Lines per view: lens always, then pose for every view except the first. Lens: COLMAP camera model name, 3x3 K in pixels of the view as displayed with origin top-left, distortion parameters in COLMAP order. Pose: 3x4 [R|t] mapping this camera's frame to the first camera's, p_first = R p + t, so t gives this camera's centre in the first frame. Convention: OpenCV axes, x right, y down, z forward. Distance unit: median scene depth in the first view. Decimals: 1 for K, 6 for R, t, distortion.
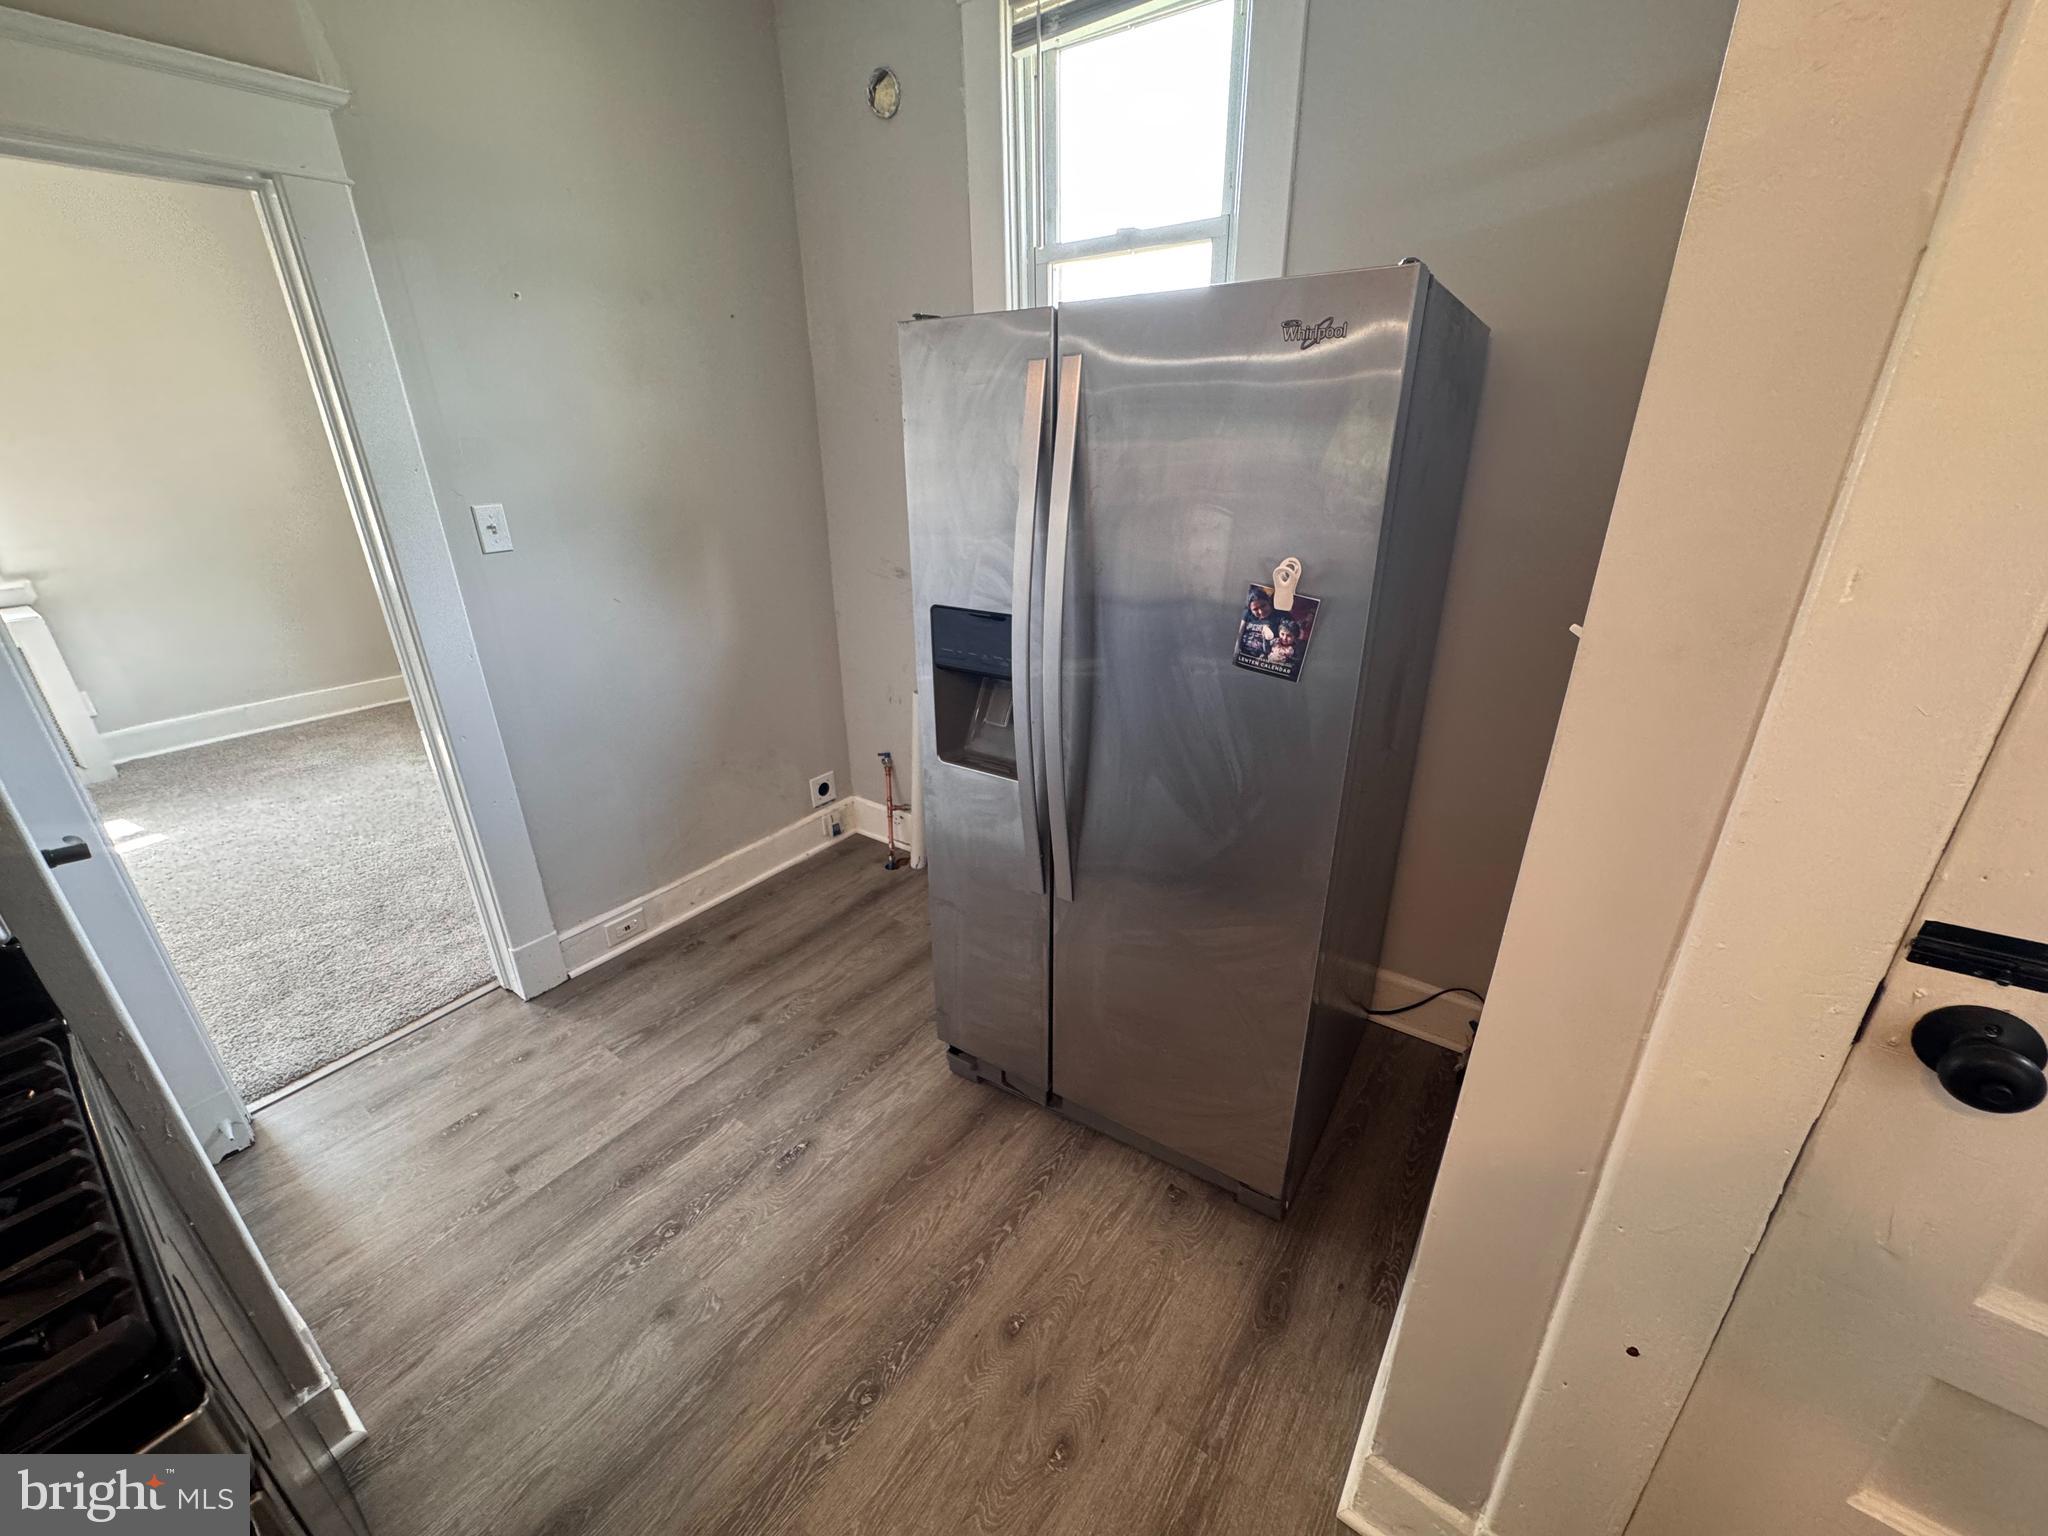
lens RADIAL K [[820.2, 0, 1024.0], [0, 820.2, 768.0], [0, 0, 1]] dist [-0.000865, -0.000260]
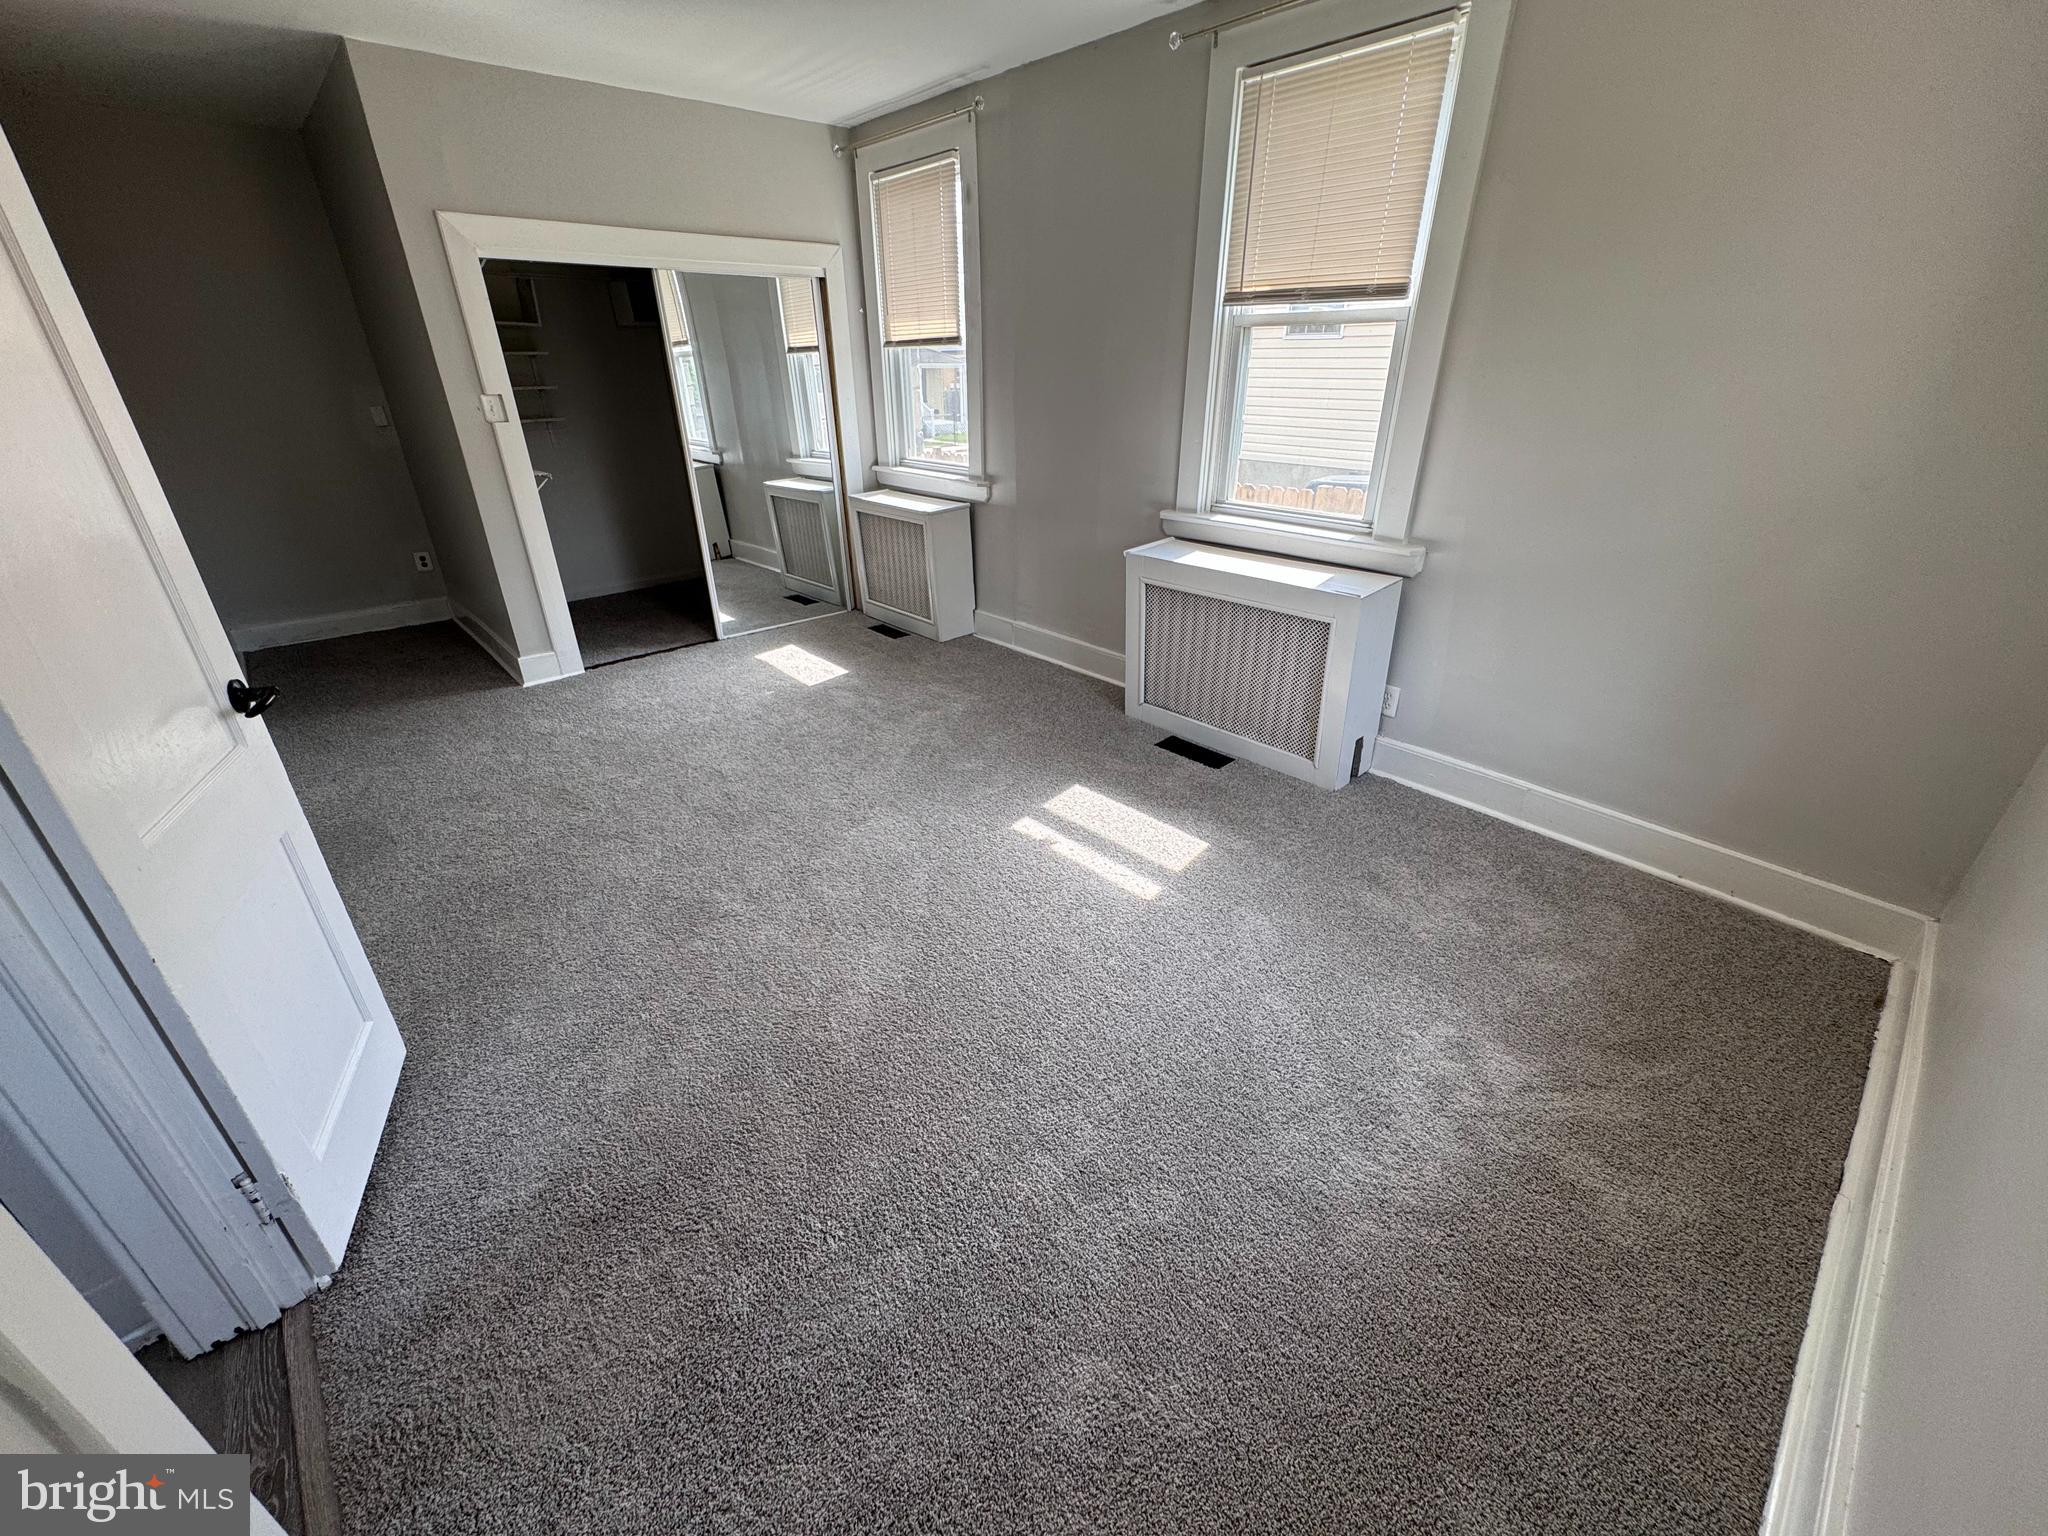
lens RADIAL K [[820.2, 0, 1024.0], [0, 820.2, 768.0], [0, 0, 1]] dist [-0.000865, -0.000260]
pose [[-0.200610, 0.451293, -0.869534, -0.330742], [-0.374066, 0.785043, 0.493743, -0.288641], [0.905445, 0.424313, 0.011326, 0.680650]]
